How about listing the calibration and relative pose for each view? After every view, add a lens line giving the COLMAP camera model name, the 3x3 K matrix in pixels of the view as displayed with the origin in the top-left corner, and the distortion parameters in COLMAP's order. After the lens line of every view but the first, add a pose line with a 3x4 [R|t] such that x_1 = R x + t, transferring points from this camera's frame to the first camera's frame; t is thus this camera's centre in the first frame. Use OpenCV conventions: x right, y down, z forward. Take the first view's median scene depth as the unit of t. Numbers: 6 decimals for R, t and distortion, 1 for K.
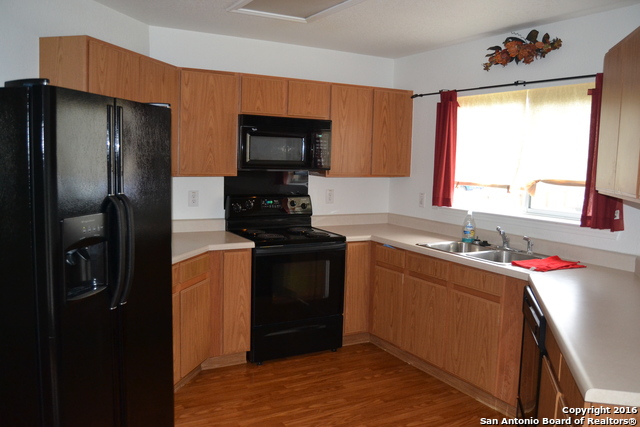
lens RADIAL K [[532.8, 0, 320.0], [0, 532.8, 213.5], [0, 0, 1]] dist [-0.083250, 0.004014]
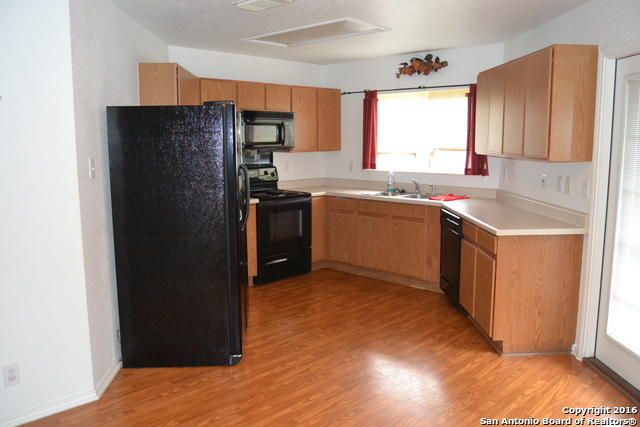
lens RADIAL K [[532.8, 0, 320.0], [0, 532.8, 213.5], [0, 0, 1]] dist [-0.083250, 0.004014]
pose [[0.958501, -0.070589, 0.276212, -0.353067], [0.059423, 0.997049, 0.048598, 0.031669], [-0.278827, -0.030168, 0.959867, -0.424092]]
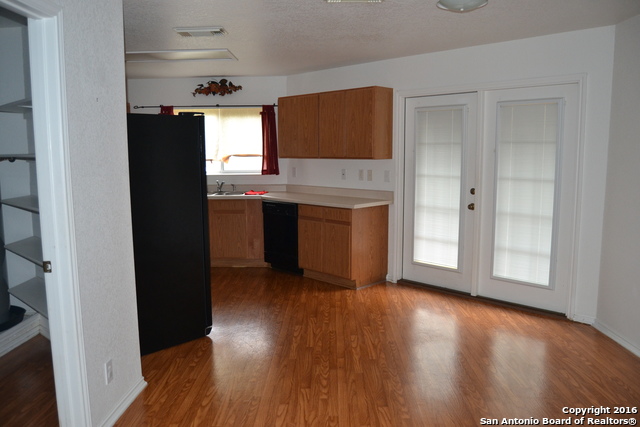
lens RADIAL K [[516.3, 0, 312.5], [0, 516.3, 212.6], [0, 0, 1]] dist [-0.090893, 0.083147]
pose [[0.529338, -0.139838, 0.836808, -1.002211], [0.110771, 0.989271, 0.095247, -0.000031], [-0.841149, 0.042276, 0.539148, -0.277427]]
